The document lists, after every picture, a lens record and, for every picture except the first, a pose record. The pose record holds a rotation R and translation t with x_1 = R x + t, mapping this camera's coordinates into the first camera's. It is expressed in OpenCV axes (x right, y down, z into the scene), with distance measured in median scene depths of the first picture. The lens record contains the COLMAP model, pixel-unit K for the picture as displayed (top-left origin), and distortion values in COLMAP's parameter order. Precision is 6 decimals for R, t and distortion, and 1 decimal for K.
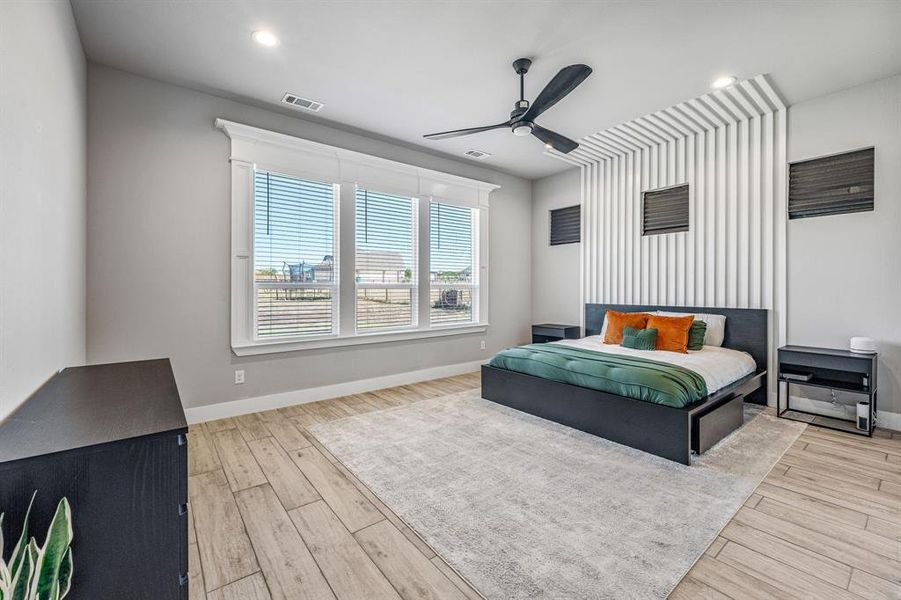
lens RADIAL K [[375.4, 0, 451.2], [0, 375.4, 294.3], [0, 0, 1]] dist [0.001075, 0.000195]
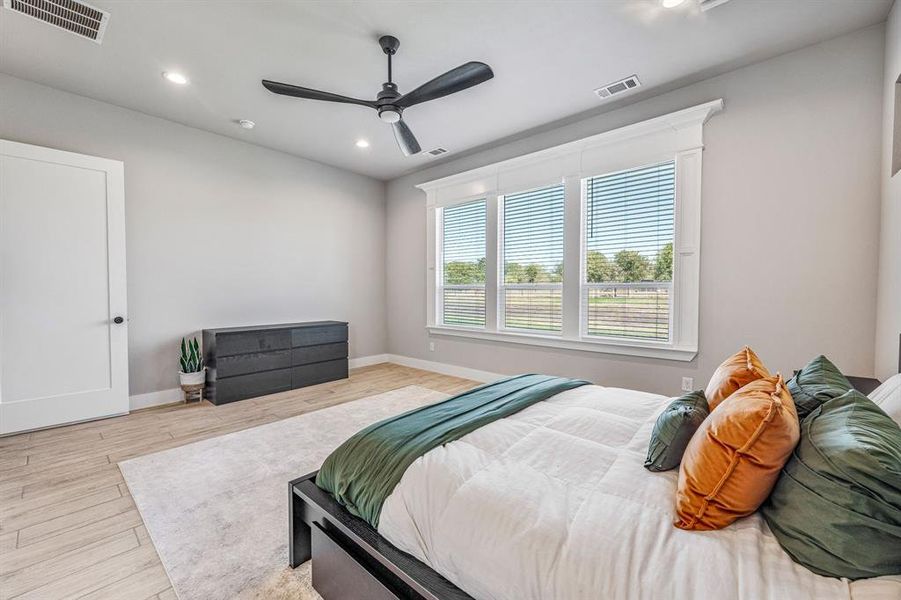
lens RADIAL K [[361.6, 0, 450.5], [0, 361.6, 300.0], [0, 0, 1]] dist [-0.001282, -0.000355]
pose [[0.173678, 0.026987, -0.984433, 0.927142], [-0.018422, 0.999539, 0.024151, -0.008005], [0.984630, 0.013941, 0.174095, 0.843438]]
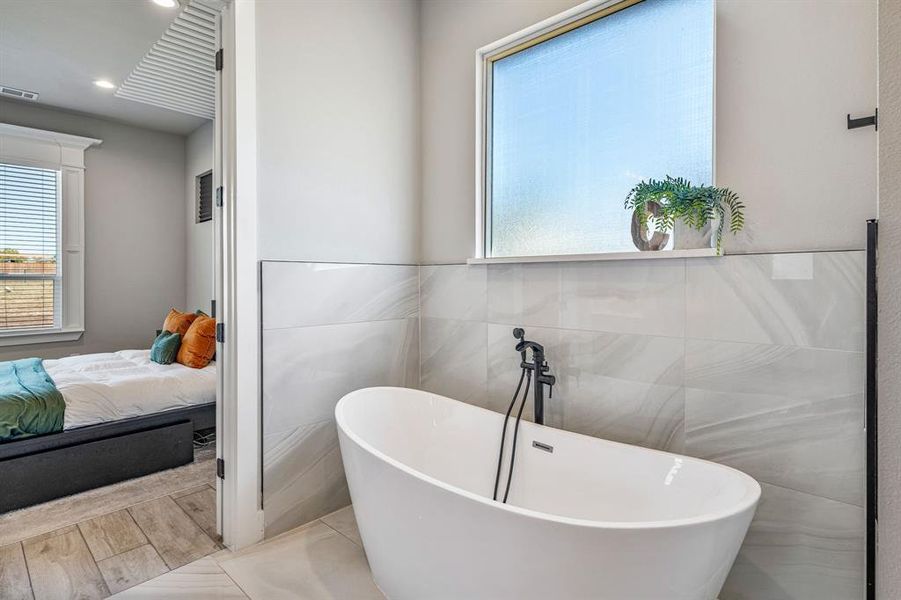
lens RADIAL K [[462.5, 0, 451.5], [0, 462.5, 279.5], [0, 0, 1]] dist [0.001235, 0.000133]
pose [[0.990059, -0.003872, 0.140602, 1.078539], [0.007066, 0.999728, -0.022222, 0.011263], [-0.140478, 0.022995, 0.989817, 0.026199]]
